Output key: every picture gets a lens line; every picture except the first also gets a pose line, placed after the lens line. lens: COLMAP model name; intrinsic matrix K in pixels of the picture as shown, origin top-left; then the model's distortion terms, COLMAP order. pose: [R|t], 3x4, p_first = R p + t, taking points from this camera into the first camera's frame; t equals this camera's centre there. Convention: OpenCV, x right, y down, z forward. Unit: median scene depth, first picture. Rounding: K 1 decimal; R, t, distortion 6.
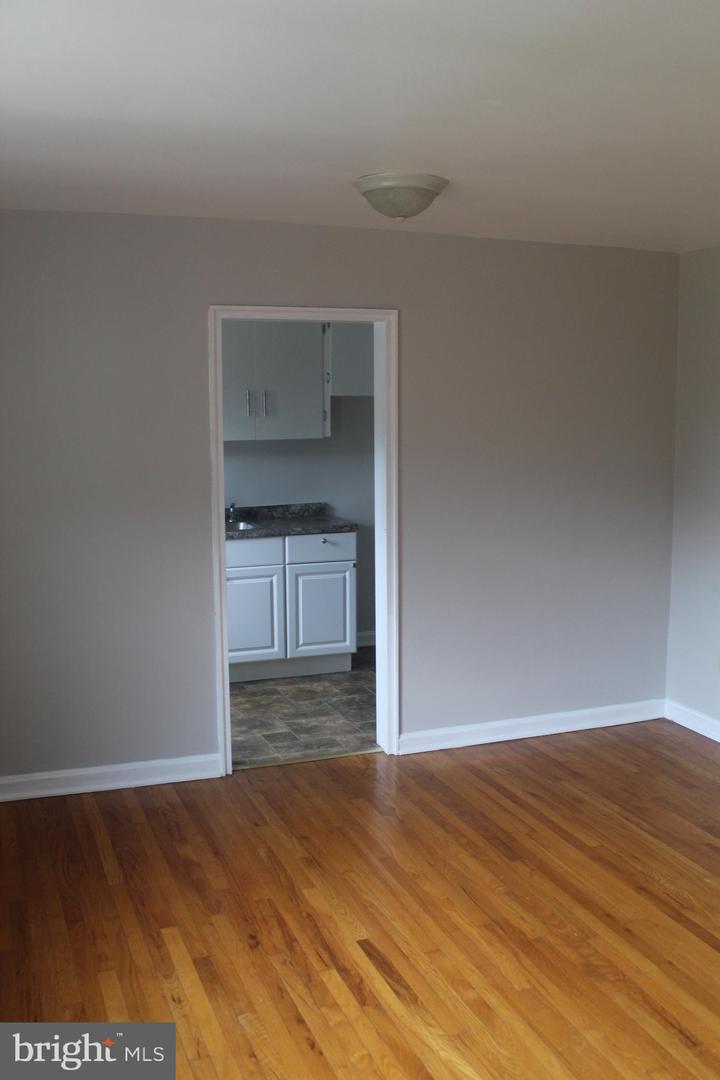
lens RADIAL K [[1043.8, 0, 360.0], [0, 1043.8, 540.0], [0, 0, 1]] dist [-0.092611, 0.007436]
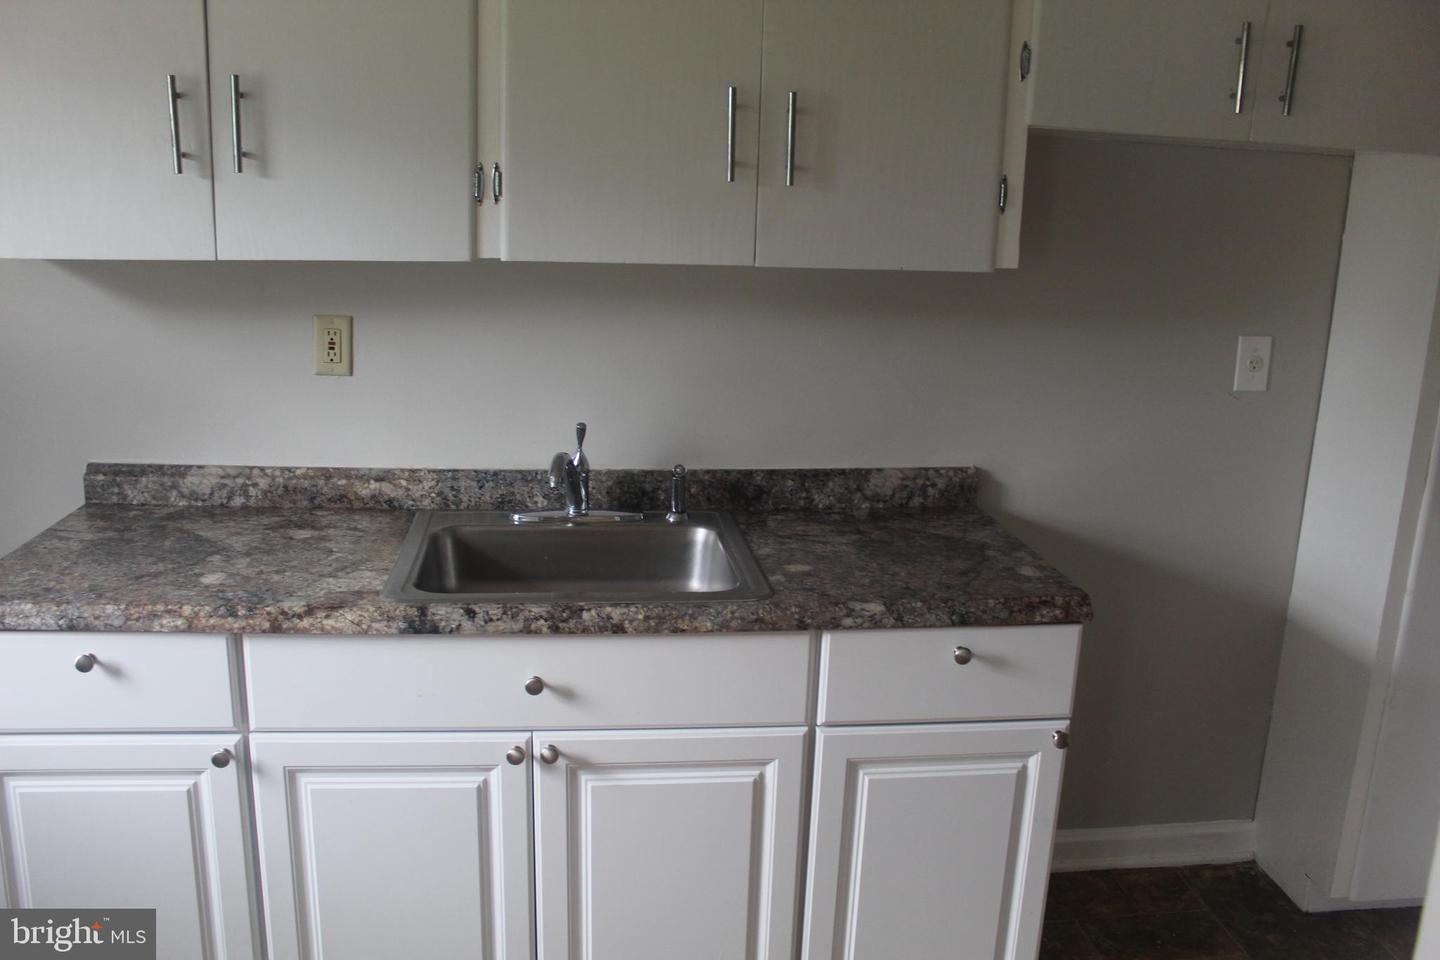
lens RADIAL K [[1193.3, 0, 716.7], [0, 1193.3, 474.2], [0, 0, 1]] dist [-0.164198, 0.144938]
pose [[0.968625, 0.091550, -0.231049, -0.040259], [-0.069004, 0.992195, 0.103858, -0.100333], [0.238754, -0.084656, 0.967383, 0.935219]]
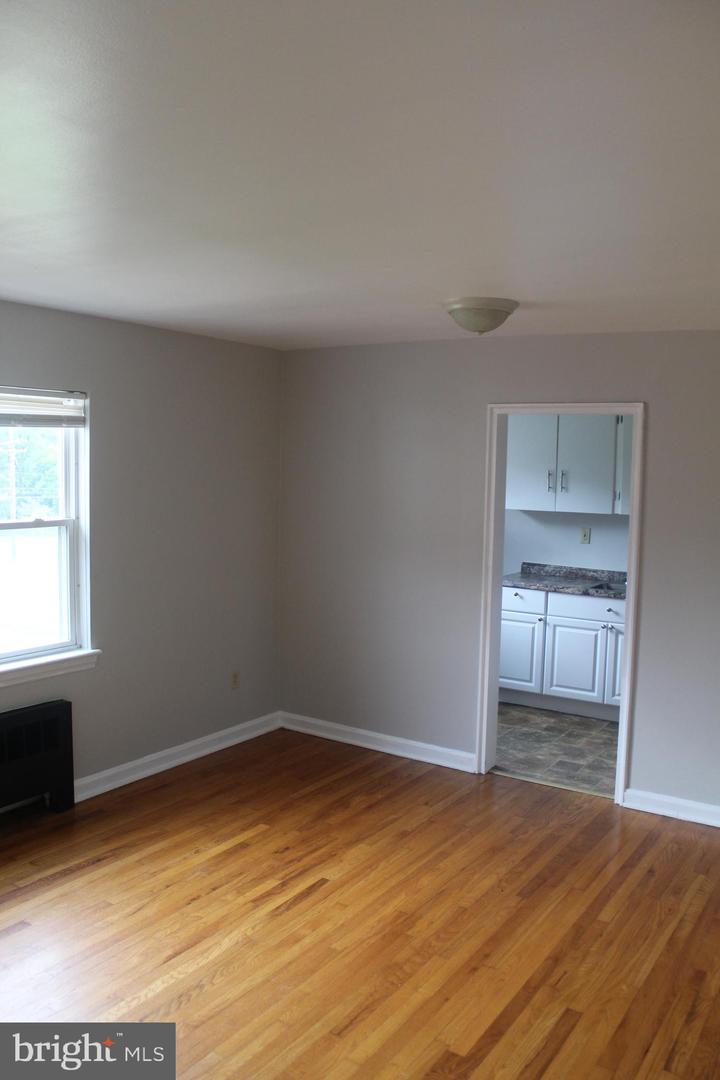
lens RADIAL K [[895.0, 0, 359.2], [0, 895.0, 535.9], [0, 0, 1]] dist [-0.164198, 0.144938]
pose [[0.581702, 0.080966, -0.809362, 0.650263], [-0.133236, 0.991079, 0.003385, -0.045613], [0.802415, 0.105867, 0.587300, 0.225381]]
